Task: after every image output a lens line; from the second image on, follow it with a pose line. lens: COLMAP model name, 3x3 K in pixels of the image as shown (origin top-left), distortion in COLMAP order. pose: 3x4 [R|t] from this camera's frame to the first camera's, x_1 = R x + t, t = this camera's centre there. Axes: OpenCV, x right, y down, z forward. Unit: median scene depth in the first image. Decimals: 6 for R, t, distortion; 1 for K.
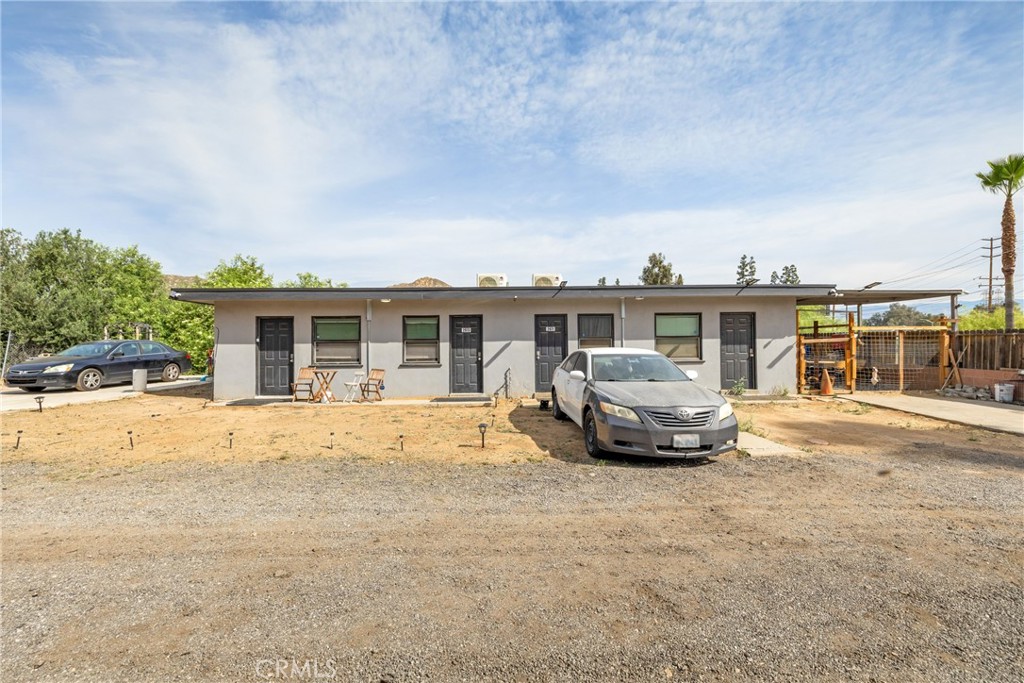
lens RADIAL K [[413.2, 0, 516.8], [0, 413.2, 356.4], [0, 0, 1]] dist [-0.001728, -0.000571]
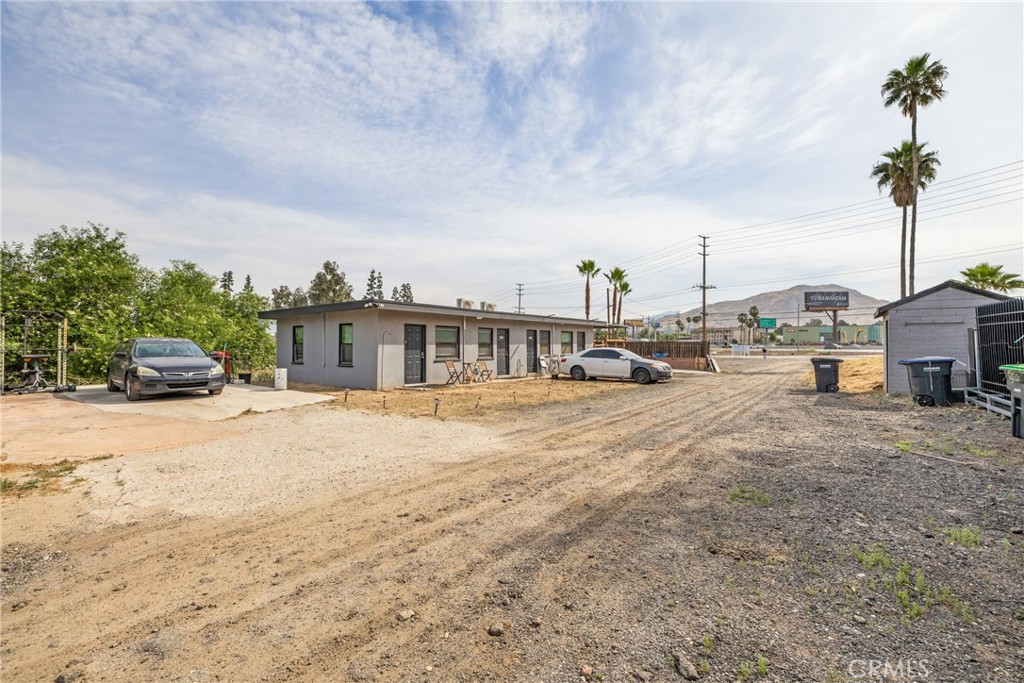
lens RADIAL K [[428.8, 0, 512.0], [0, 428.8, 341.5], [0, 0, 1]] dist [0.000034, -0.000291]
pose [[0.623229, 0.014223, 0.781910, -0.280483], [0.023522, 0.999041, -0.036921, 0.003404], [-0.781685, 0.041402, 0.622297, -0.022548]]
